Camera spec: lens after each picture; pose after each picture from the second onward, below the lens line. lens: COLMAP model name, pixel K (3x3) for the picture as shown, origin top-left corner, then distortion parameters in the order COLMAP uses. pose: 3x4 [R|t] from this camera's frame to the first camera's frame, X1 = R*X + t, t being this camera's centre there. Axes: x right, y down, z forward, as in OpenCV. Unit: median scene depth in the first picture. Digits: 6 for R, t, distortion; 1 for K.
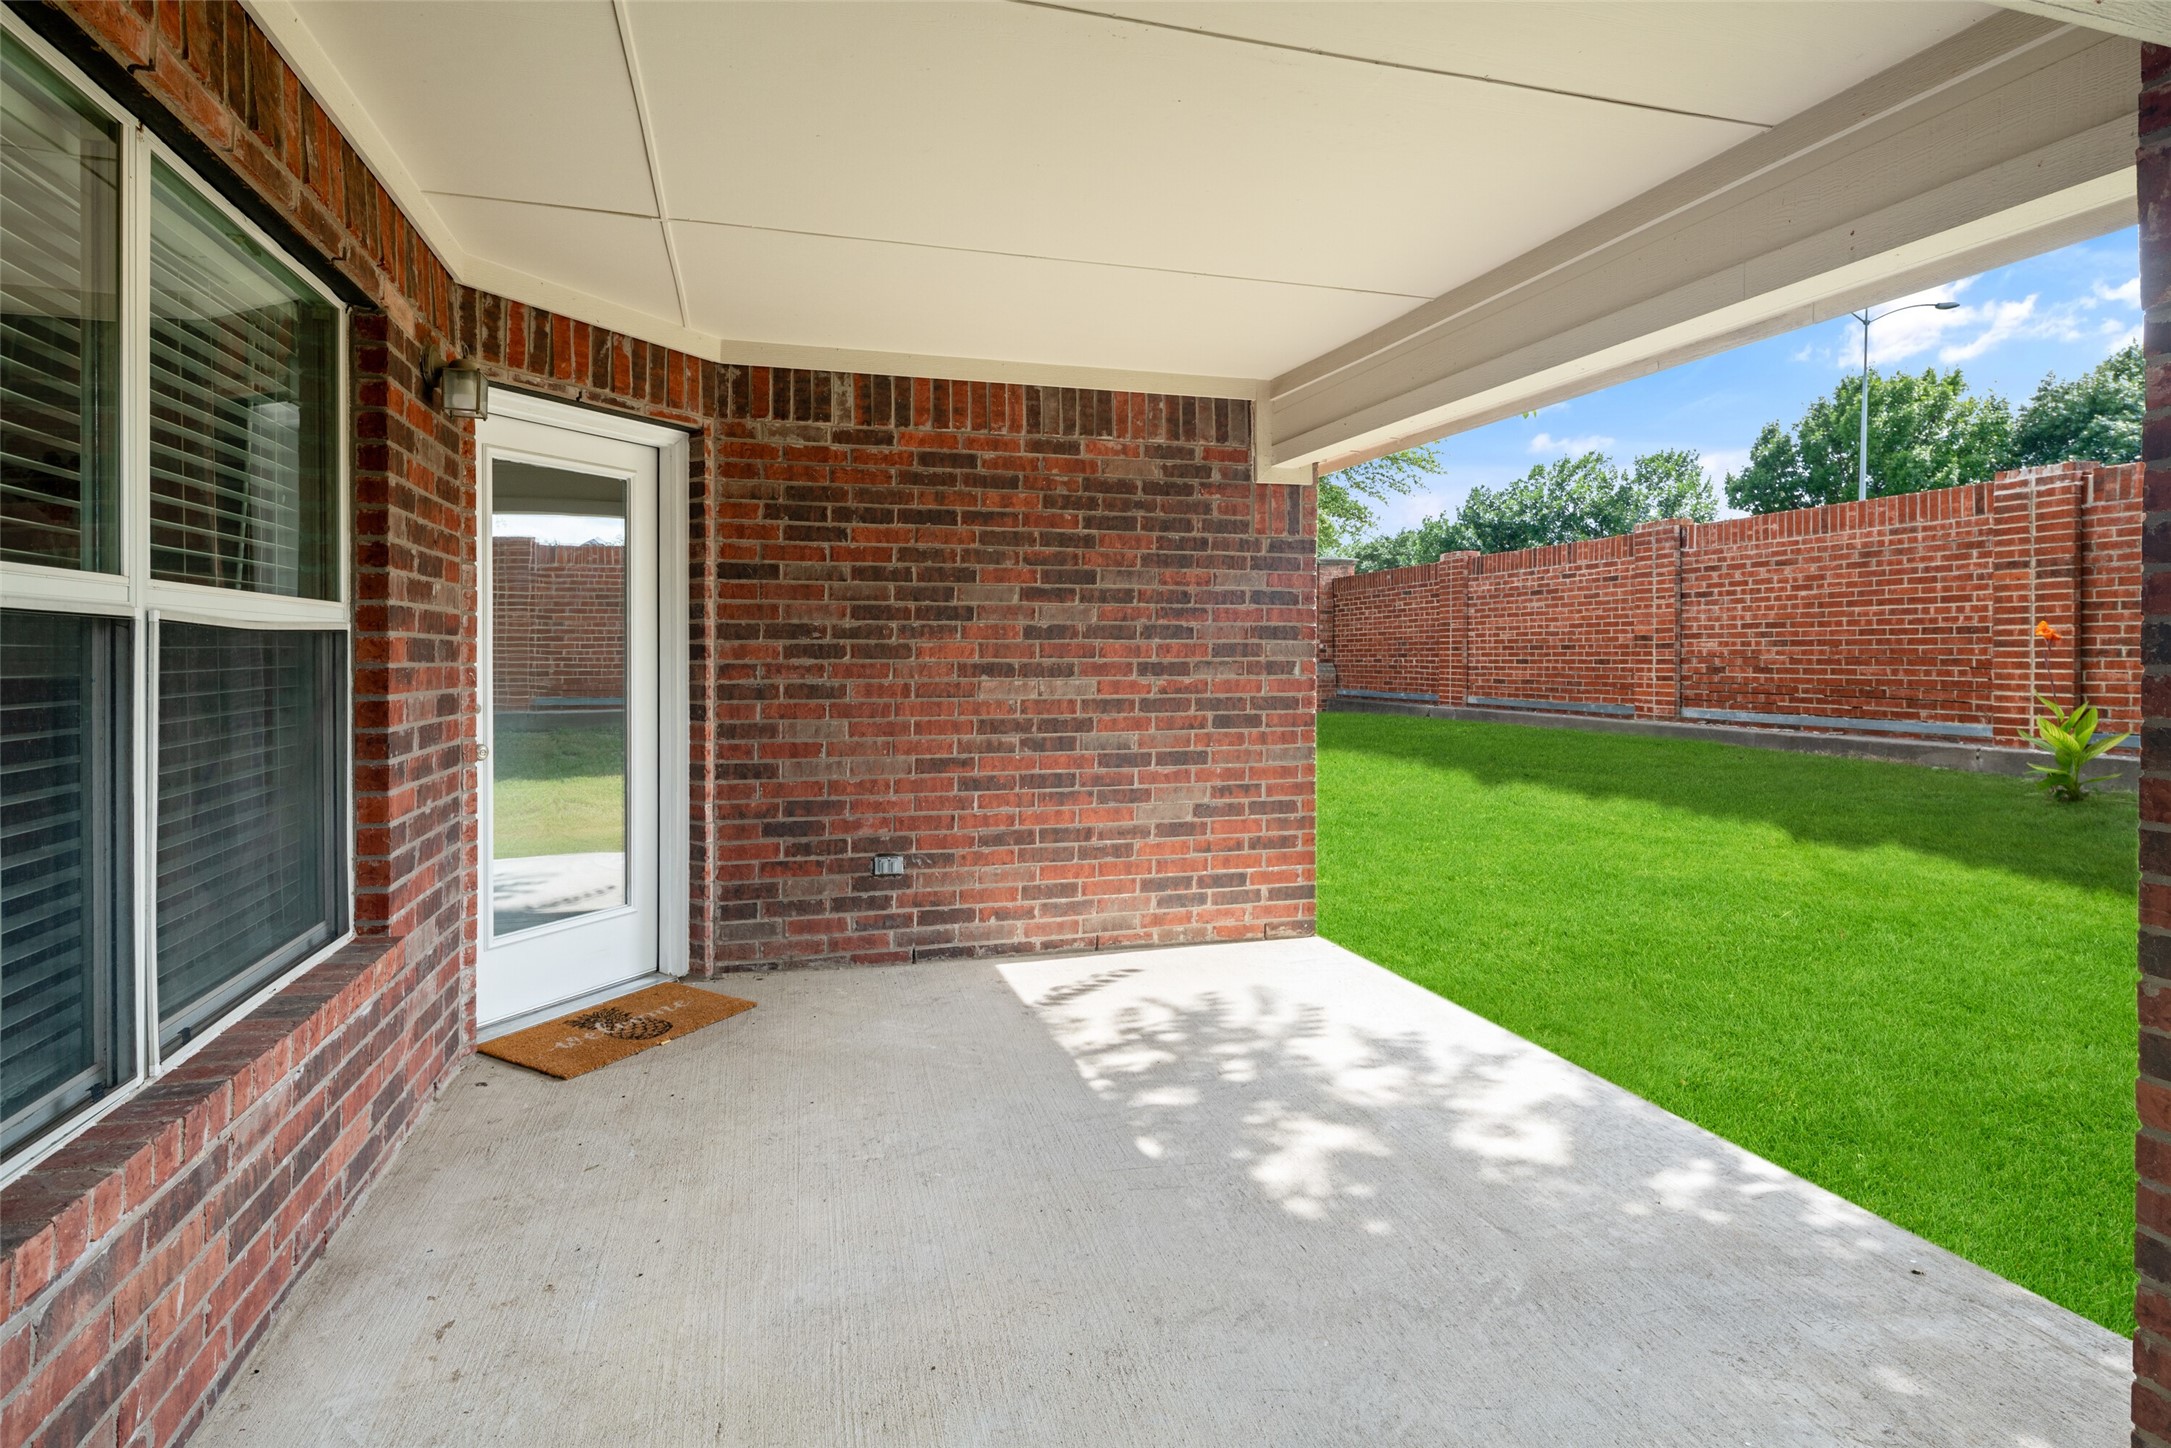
lens RADIAL K [[1063.3, 0, 1068.8], [0, 1063.3, 671.3], [0, 0, 1]] dist [0.000854, -0.000331]
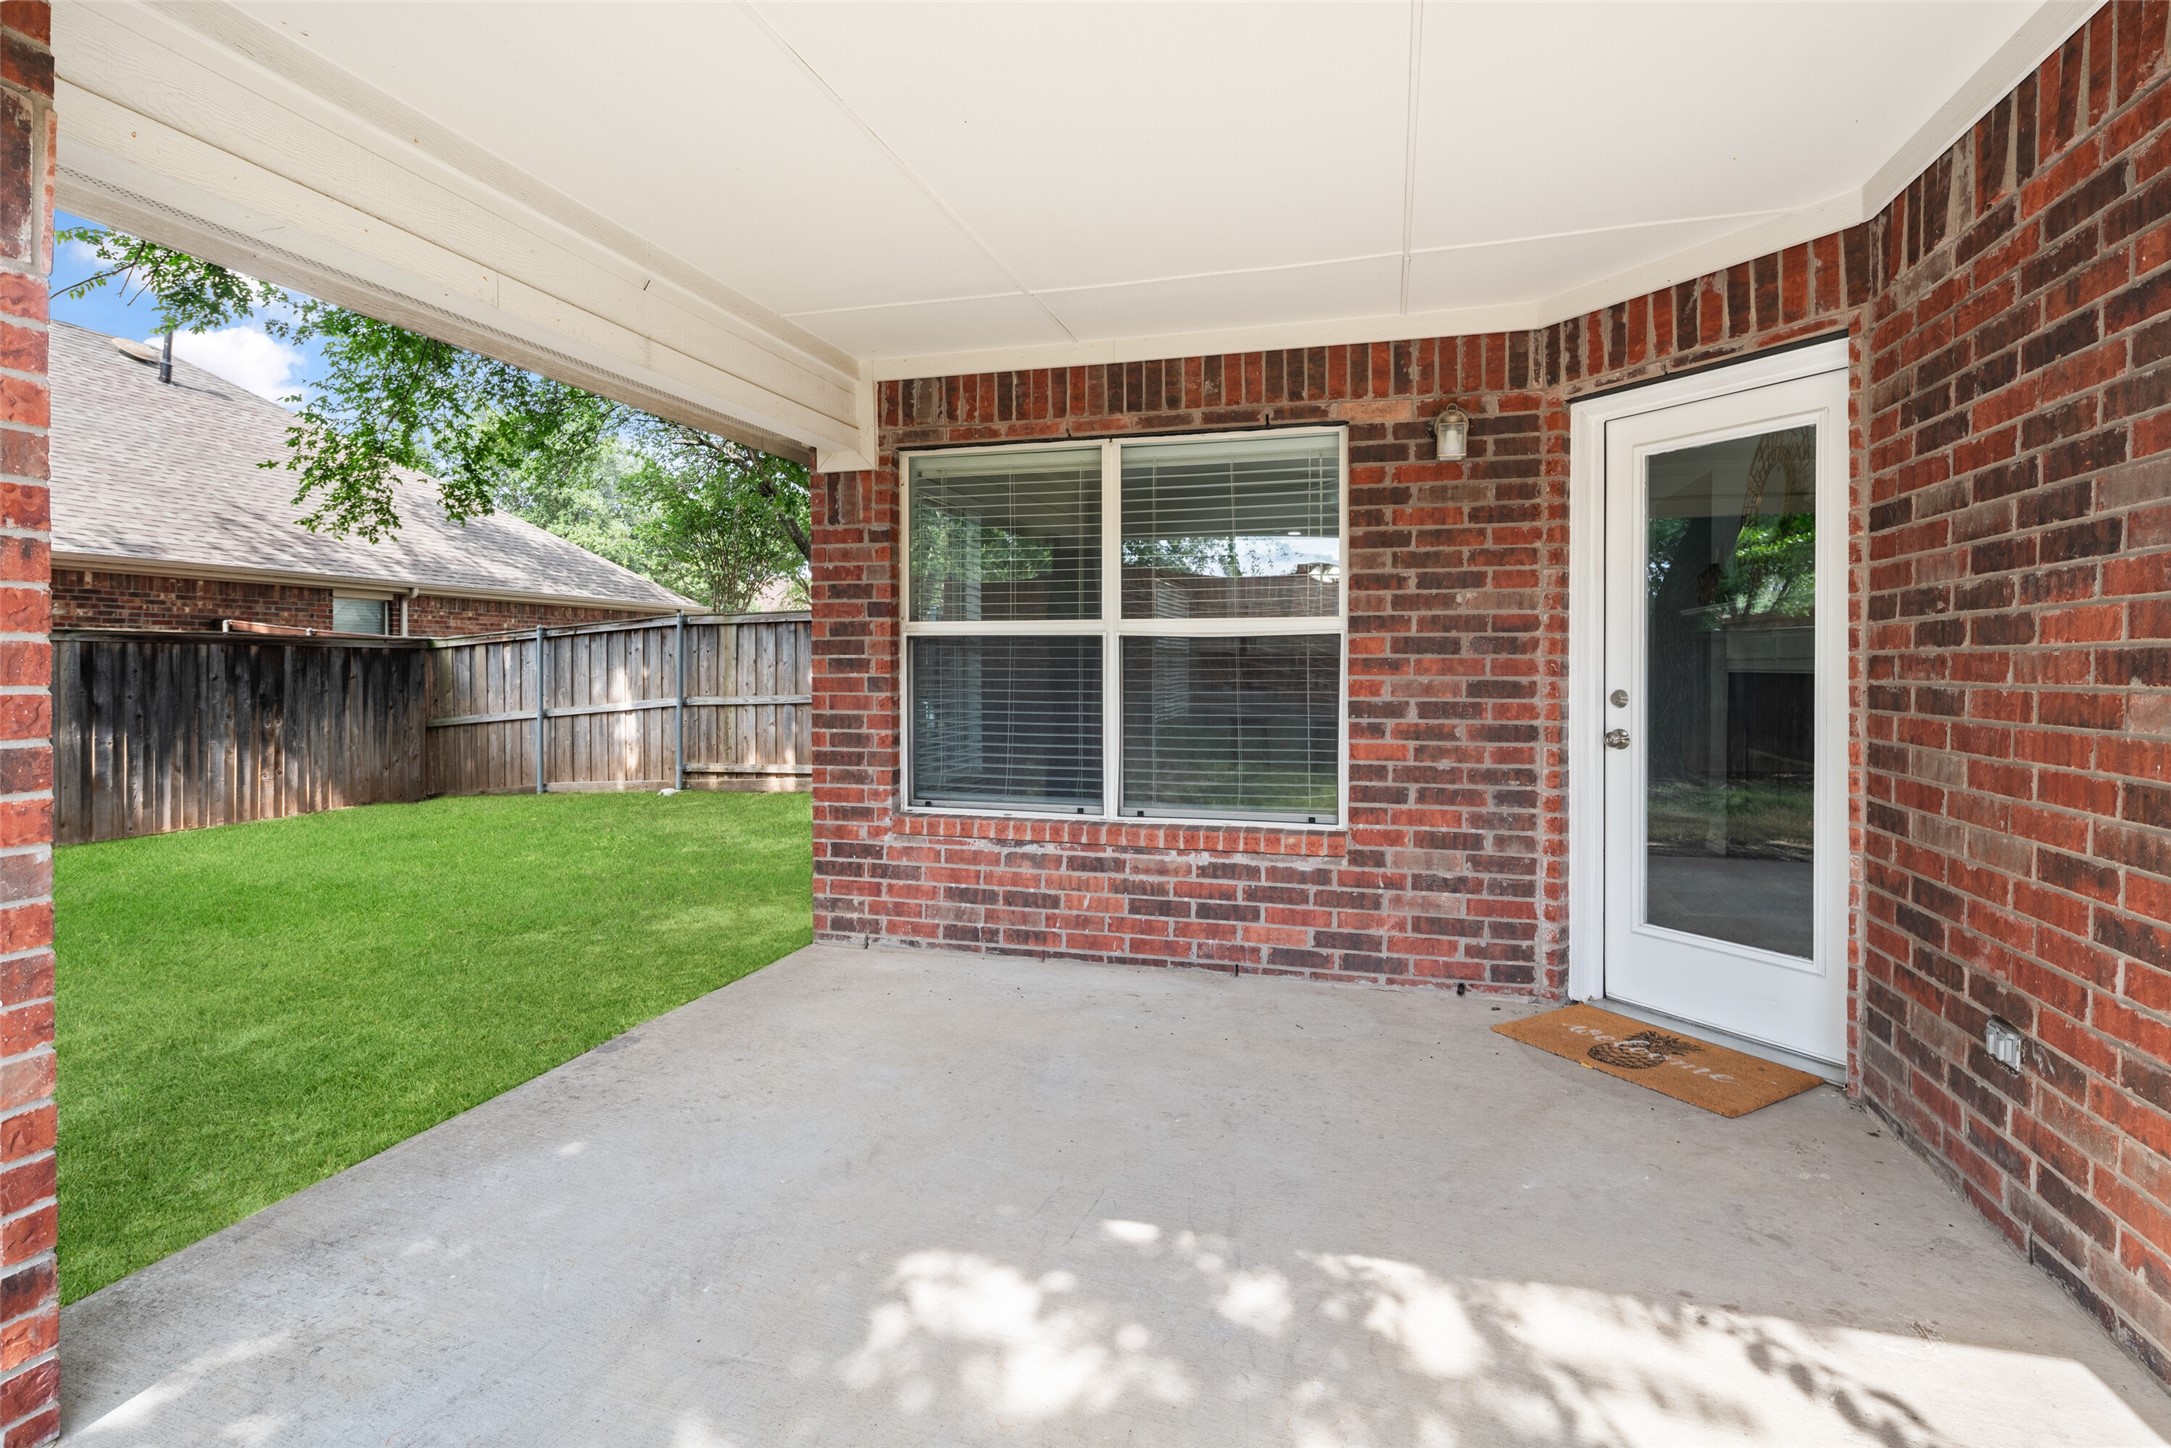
lens RADIAL K [[1063.3, 0, 1065.1], [0, 1063.3, 657.9], [0, 0, 1]] dist [0.000854, -0.000331]
pose [[-0.550188, -0.003299, -0.835034, 0.530803], [-0.010880, 0.999936, 0.003218, -0.001599], [0.834970, 0.010856, -0.550189, 0.935942]]
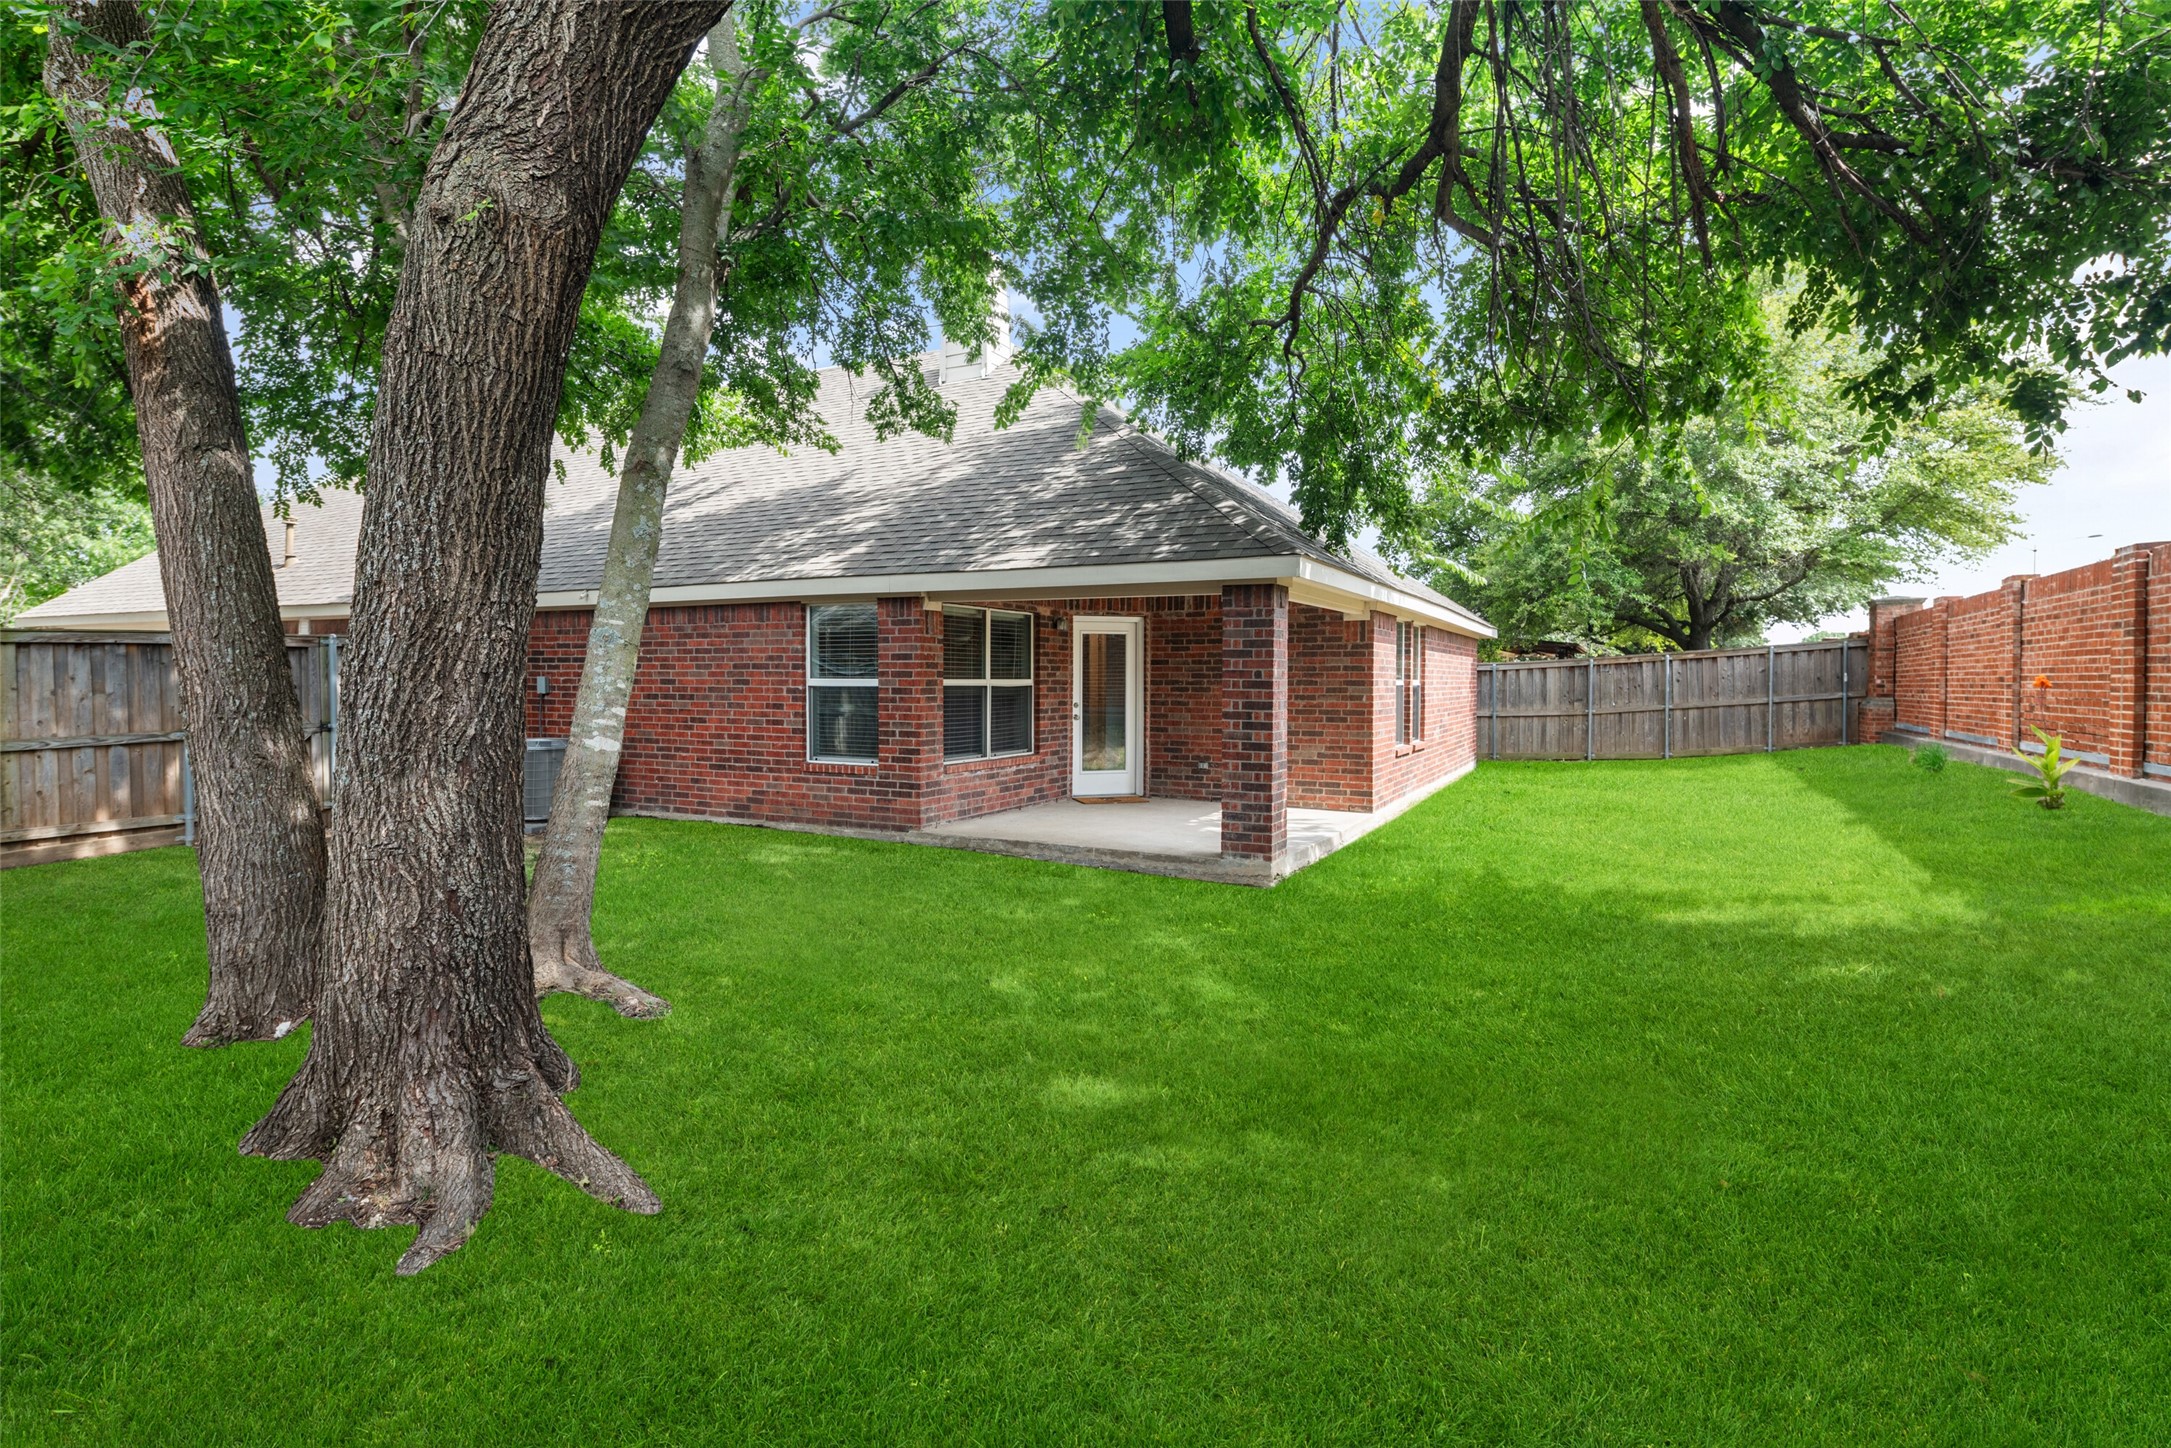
lens RADIAL K [[1063.3, 0, 1080.8], [0, 1063.3, 703.4], [0, 0, 1]] dist [0.000854, -0.000331]
pose [[0.725637, 0.019258, -0.687808, 1.593455], [-0.015208, 0.999813, 0.011949, -0.011371], [0.687909, 0.001789, 0.725794, -1.321982]]
